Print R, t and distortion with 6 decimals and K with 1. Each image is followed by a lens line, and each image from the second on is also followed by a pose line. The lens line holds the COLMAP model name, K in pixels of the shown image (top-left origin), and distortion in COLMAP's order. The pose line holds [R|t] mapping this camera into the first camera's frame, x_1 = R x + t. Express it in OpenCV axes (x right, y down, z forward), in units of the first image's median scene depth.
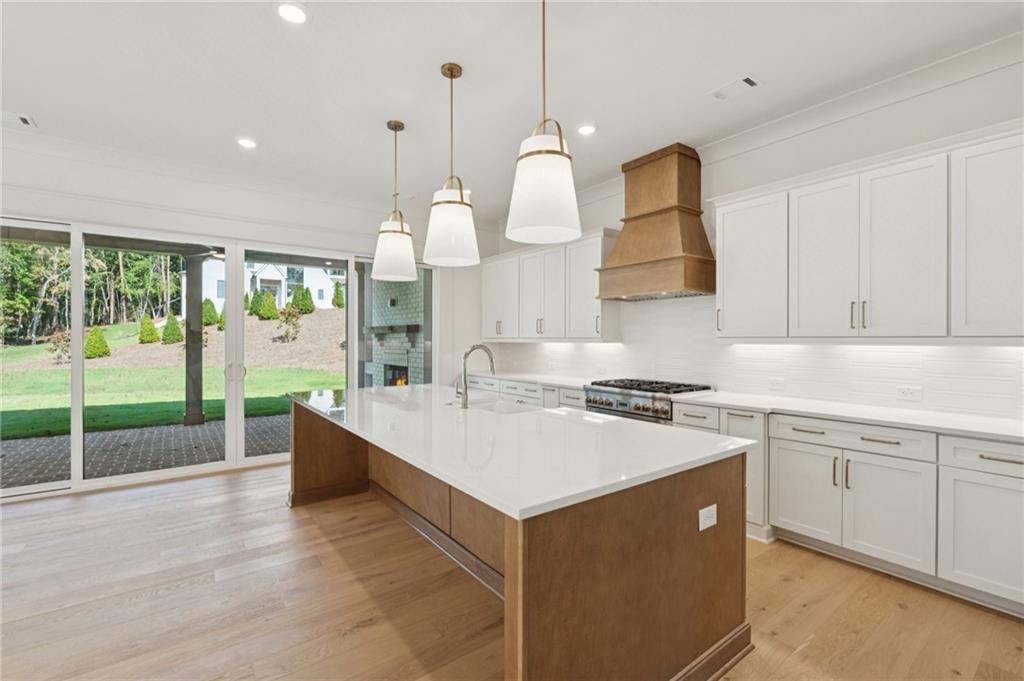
lens RADIAL K [[451.0, 0, 513.4], [0, 451.0, 339.4], [0, 0, 1]] dist [-0.003328, -0.000223]
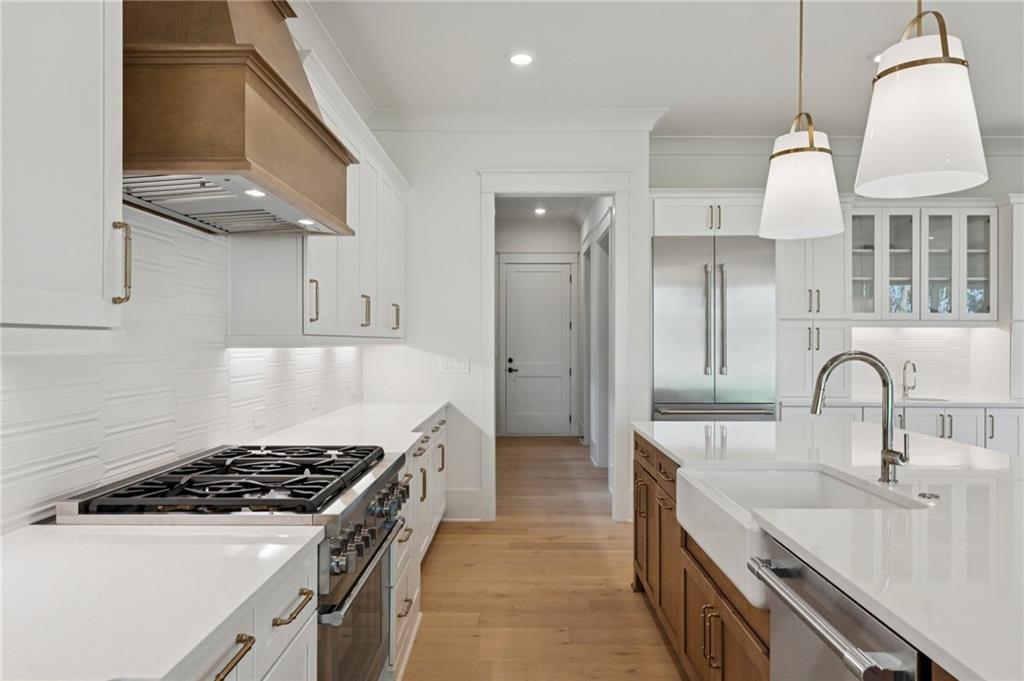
lens RADIAL K [[666.4, 0, 512.0], [0, 666.4, 340.5], [0, 0, 1]] dist [-0.002419, -0.000075]
pose [[-0.793623, -0.003171, 0.608401, -0.096258], [-0.004220, 0.999991, -0.000294, 0.000158], [-0.608395, -0.002801, -0.793630, 0.768607]]
